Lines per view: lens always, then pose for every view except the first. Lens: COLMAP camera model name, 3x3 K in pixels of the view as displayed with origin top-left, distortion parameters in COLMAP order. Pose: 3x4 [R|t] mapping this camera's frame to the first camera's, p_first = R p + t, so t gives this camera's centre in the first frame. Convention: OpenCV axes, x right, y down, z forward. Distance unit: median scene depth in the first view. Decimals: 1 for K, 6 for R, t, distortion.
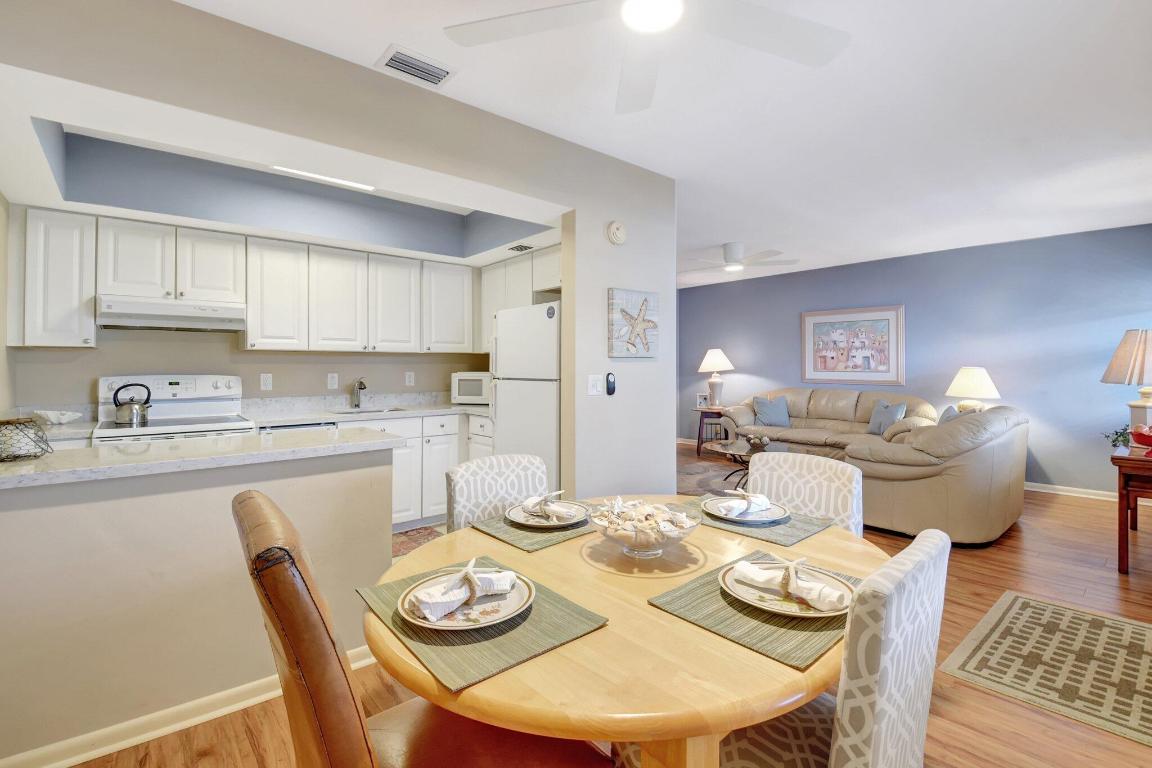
lens RADIAL K [[526.3, 0, 588.1], [0, 526.3, 363.0], [0, 0, 1]] dist [0.000059, -0.000201]
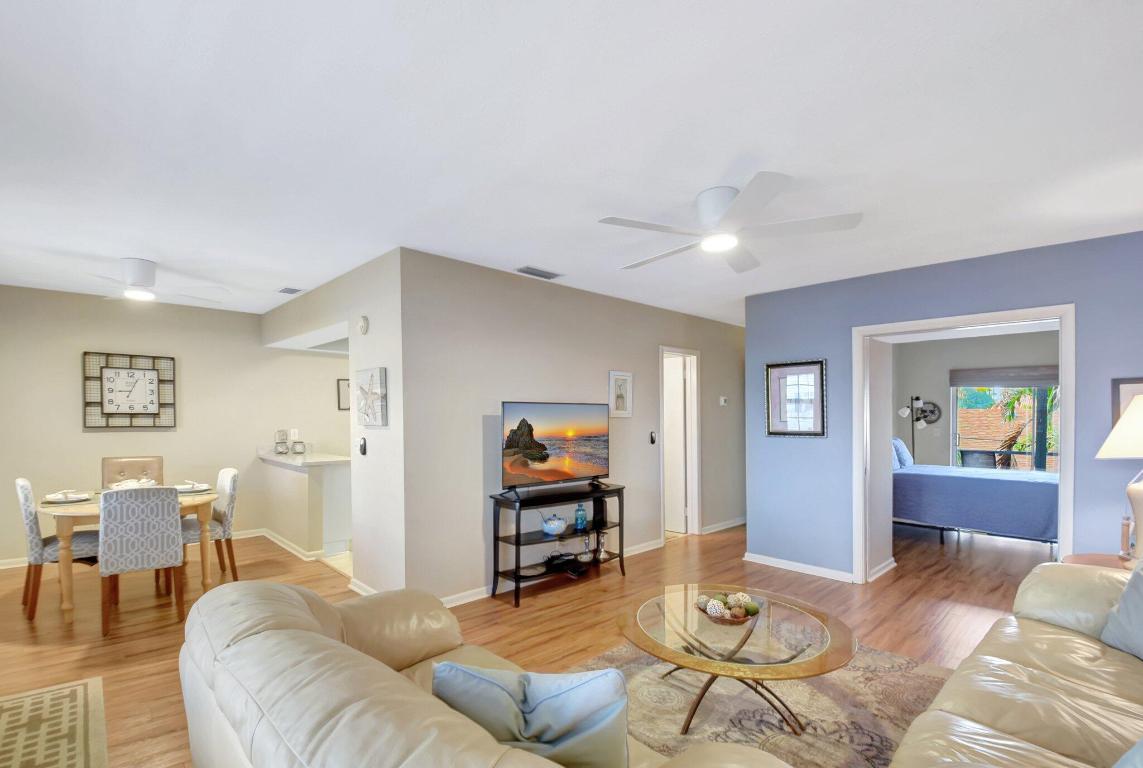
lens RADIAL K [[536.3, 0, 580.5], [0, 536.3, 425.5], [0, 0, 1]] dist [-0.025988, 0.000213]
pose [[0.045634, 0.011425, -0.998893, 0.823918], [0.000313, 0.999934, 0.011451, -0.017266], [0.998958, -0.000835, 0.045628, 0.878141]]
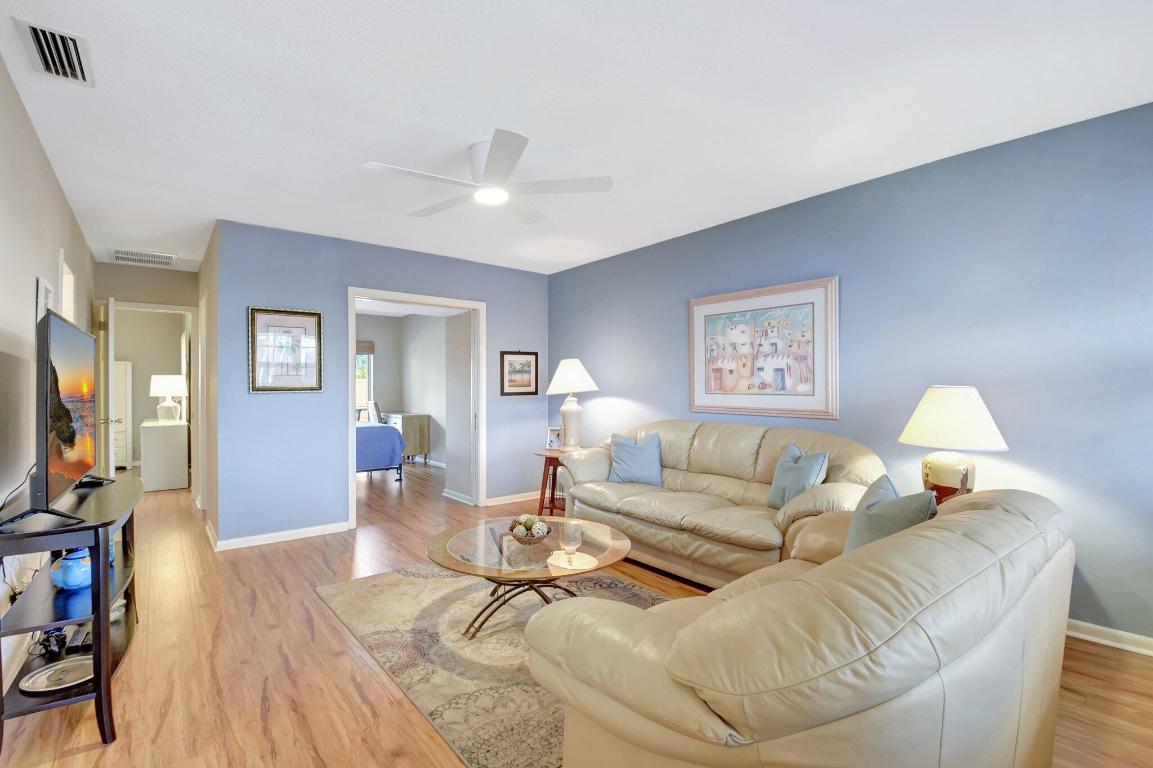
lens RADIAL K [[526.7, 0, 575.2], [0, 526.7, 382.6], [0, 0, 1]] dist [0.000059, -0.000201]
pose [[0.998765, -0.001677, -0.049649, 0.336609], [0.001480, 0.999991, -0.004012, 0.005548], [0.049655, 0.003934, 0.998759, 0.409942]]
